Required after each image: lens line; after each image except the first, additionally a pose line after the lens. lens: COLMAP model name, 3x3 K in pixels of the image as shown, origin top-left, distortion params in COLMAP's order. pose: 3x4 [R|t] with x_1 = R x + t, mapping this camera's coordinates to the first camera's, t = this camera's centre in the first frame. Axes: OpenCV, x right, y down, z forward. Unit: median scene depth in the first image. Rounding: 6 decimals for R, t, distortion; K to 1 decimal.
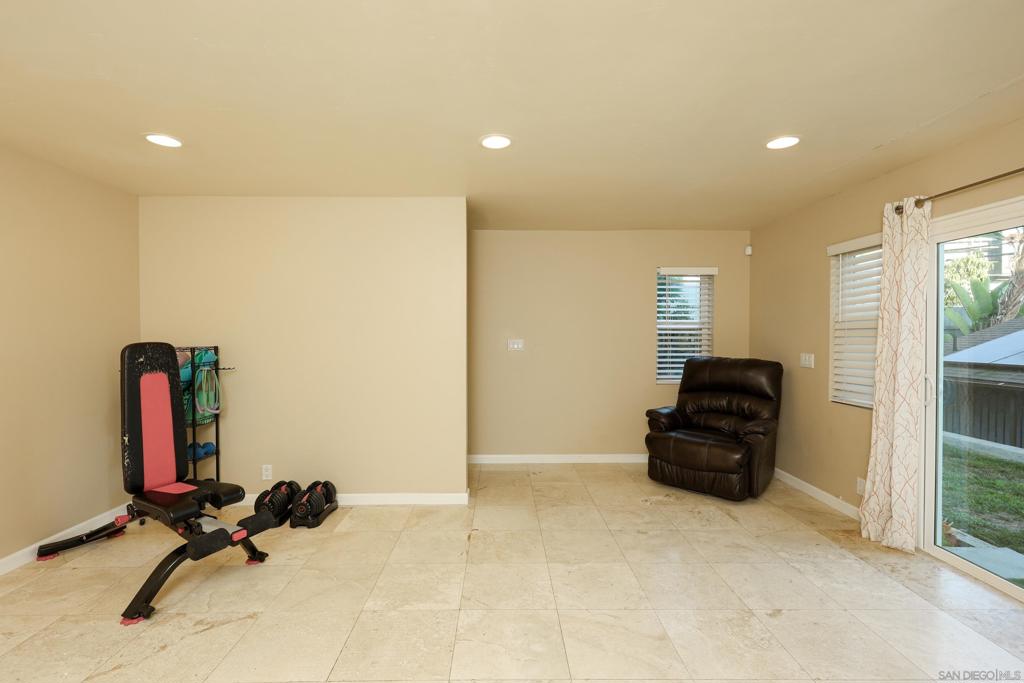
lens RADIAL K [[504.2, 0, 511.7], [0, 504.2, 348.7], [0, 0, 1]] dist [0.001015, 0.001065]
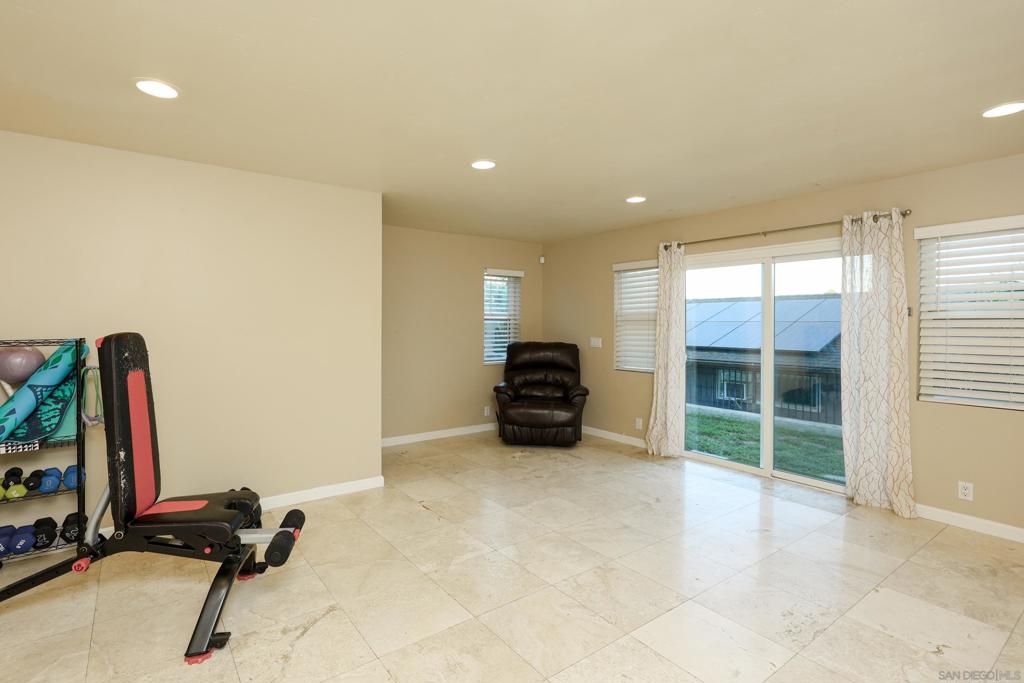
lens RADIAL K [[506.7, 0, 510.9], [0, 506.7, 330.6], [0, 0, 1]] dist [-0.000818, 0.000020]
pose [[0.804178, -0.006579, 0.594353, -0.534736], [0.015759, 0.999823, -0.010255, 0.000916], [-0.594180, 0.017613, 0.804139, -0.008544]]
